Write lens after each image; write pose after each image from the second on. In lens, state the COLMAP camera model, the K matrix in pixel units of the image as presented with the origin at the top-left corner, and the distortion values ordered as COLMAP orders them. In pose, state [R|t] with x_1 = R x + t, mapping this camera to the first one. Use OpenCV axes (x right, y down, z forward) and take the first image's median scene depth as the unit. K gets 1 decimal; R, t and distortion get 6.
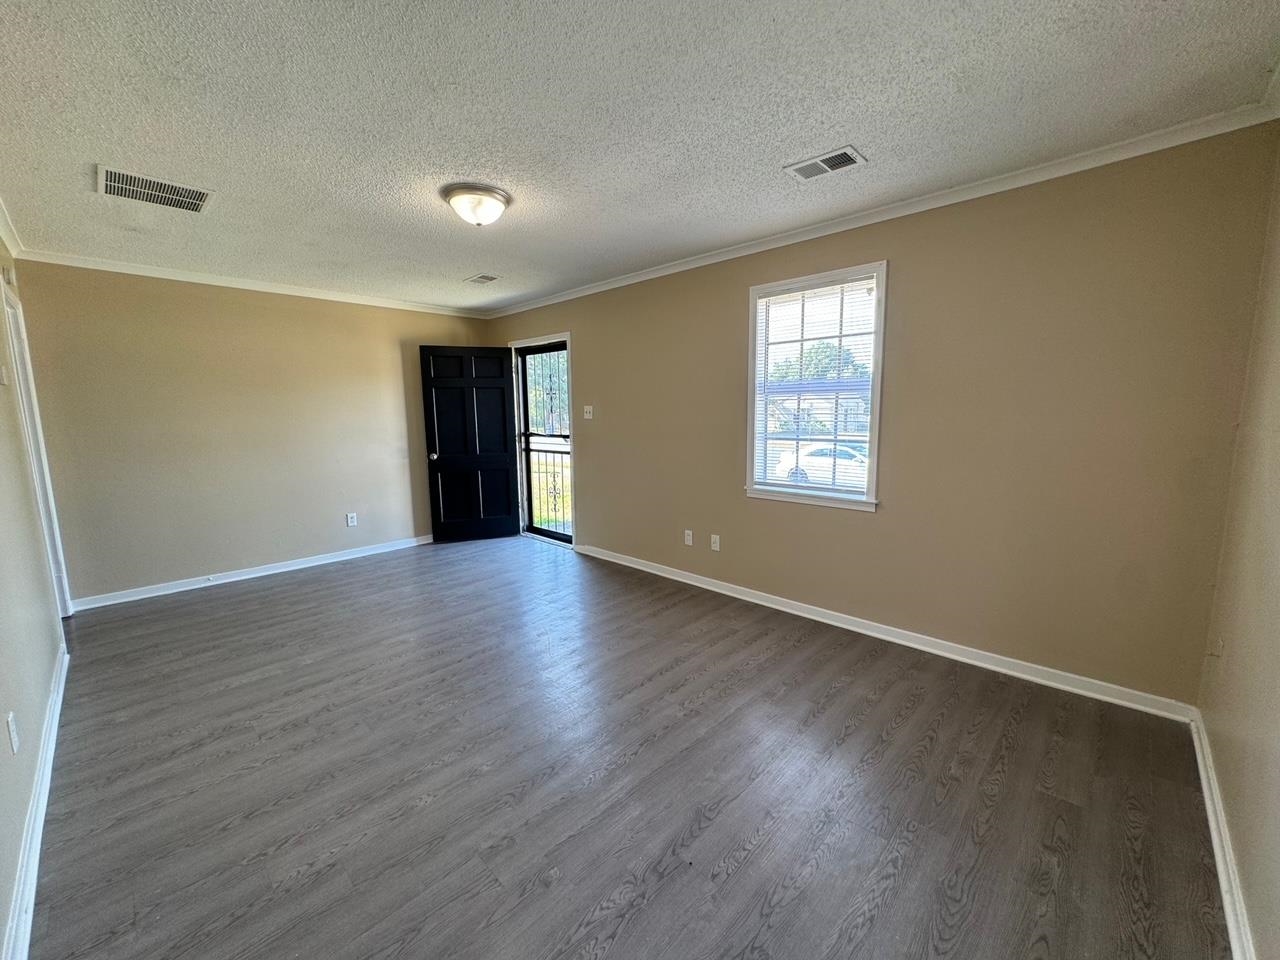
lens RADIAL K [[510.3, 0, 639.2], [0, 510.3, 477.6], [0, 0, 1]] dist [-0.001395, -0.000392]
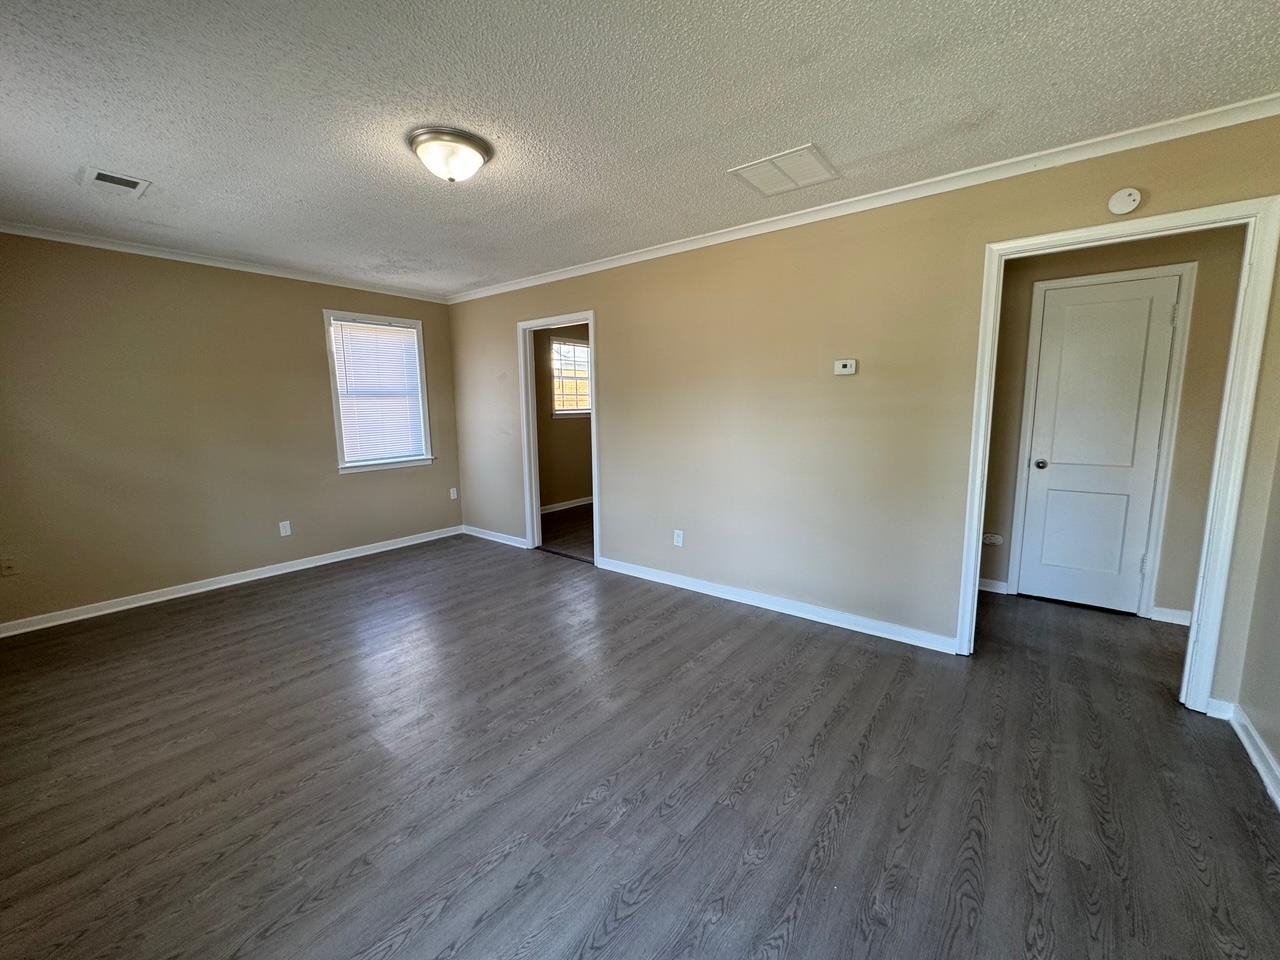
lens RADIAL K [[510.3, 0, 636.3], [0, 510.3, 478.5], [0, 0, 1]] dist [-0.001395, -0.000392]
pose [[-0.994707, 0.037173, -0.095789, -0.470944], [0.010315, 0.963680, 0.266860, -0.221335], [0.102230, 0.264460, -0.958963, 1.792243]]
